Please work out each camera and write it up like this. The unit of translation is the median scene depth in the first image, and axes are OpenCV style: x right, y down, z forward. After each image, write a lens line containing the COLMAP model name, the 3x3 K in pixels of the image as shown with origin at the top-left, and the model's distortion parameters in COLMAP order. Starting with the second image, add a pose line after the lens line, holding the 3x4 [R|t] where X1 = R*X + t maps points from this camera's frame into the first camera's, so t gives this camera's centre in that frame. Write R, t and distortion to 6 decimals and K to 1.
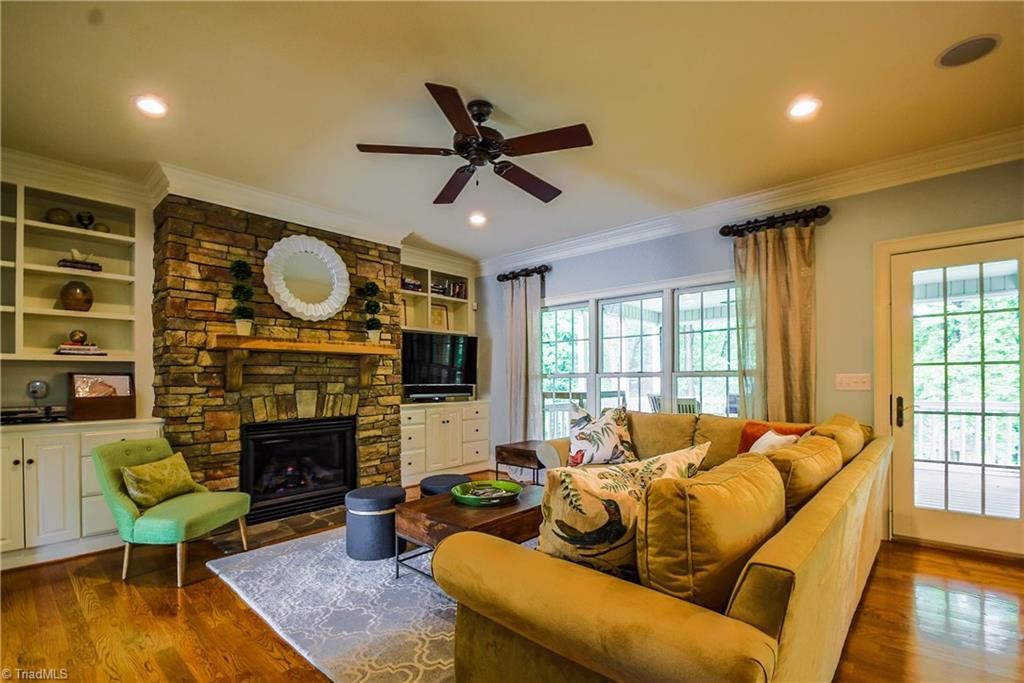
lens RADIAL K [[474.7, 0, 541.5], [0, 474.7, 374.0], [0, 0, 1]] dist [0.005148, -0.009632]
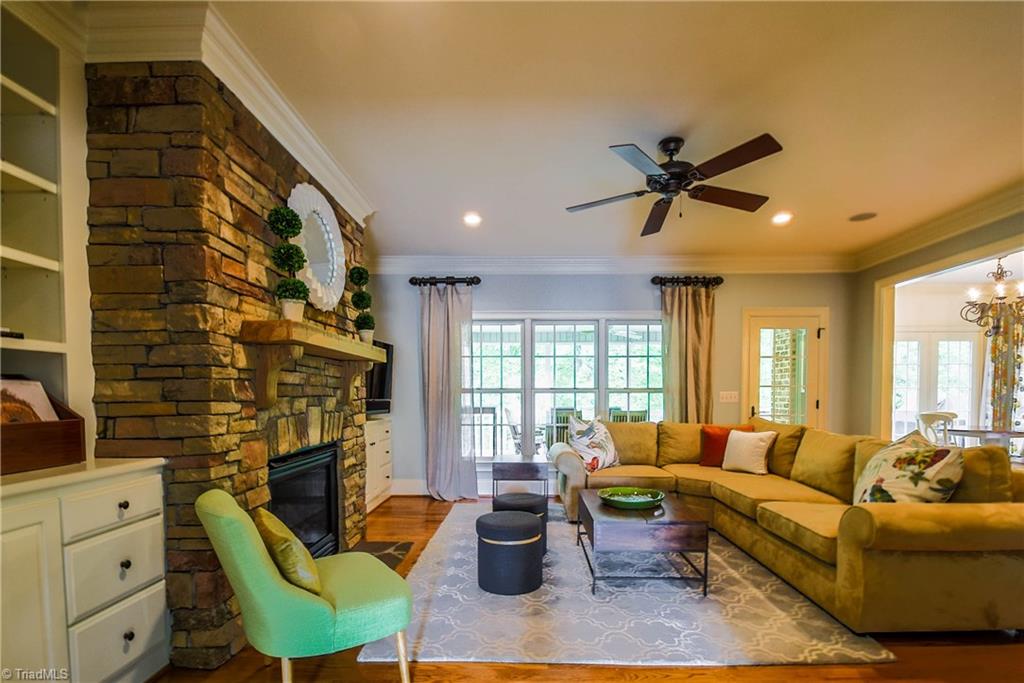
lens RADIAL K [[474.7, 0, 516.4], [0, 474.7, 412.9], [0, 0, 1]] dist [0.005148, -0.009632]
pose [[0.750764, -0.019227, 0.660291, -0.828288], [-0.009792, 0.999143, 0.040228, 0.012256], [-0.660498, -0.036667, 0.749932, 0.291518]]
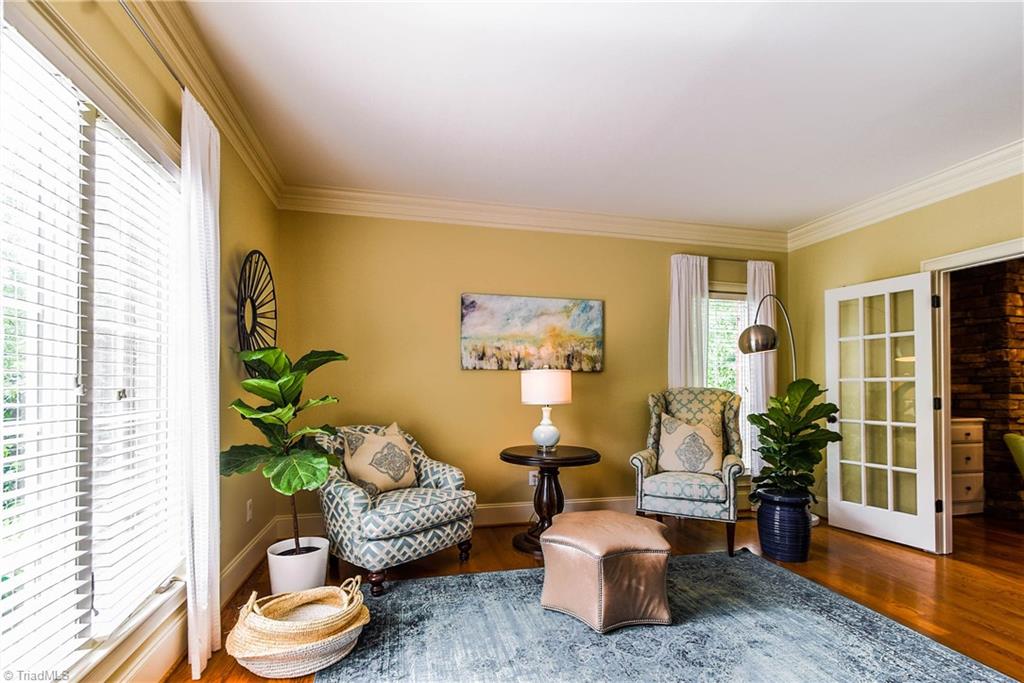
lens RADIAL K [[474.7, 0, 494.8], [0, 474.7, 376.9], [0, 0, 1]] dist [0.005148, -0.009632]
pose [[0.805142, 0.000127, -0.593083, -1.066889], [-0.002459, 0.999992, -0.003124, -0.010224], [0.593078, 0.003974, 0.805136, -0.763685]]
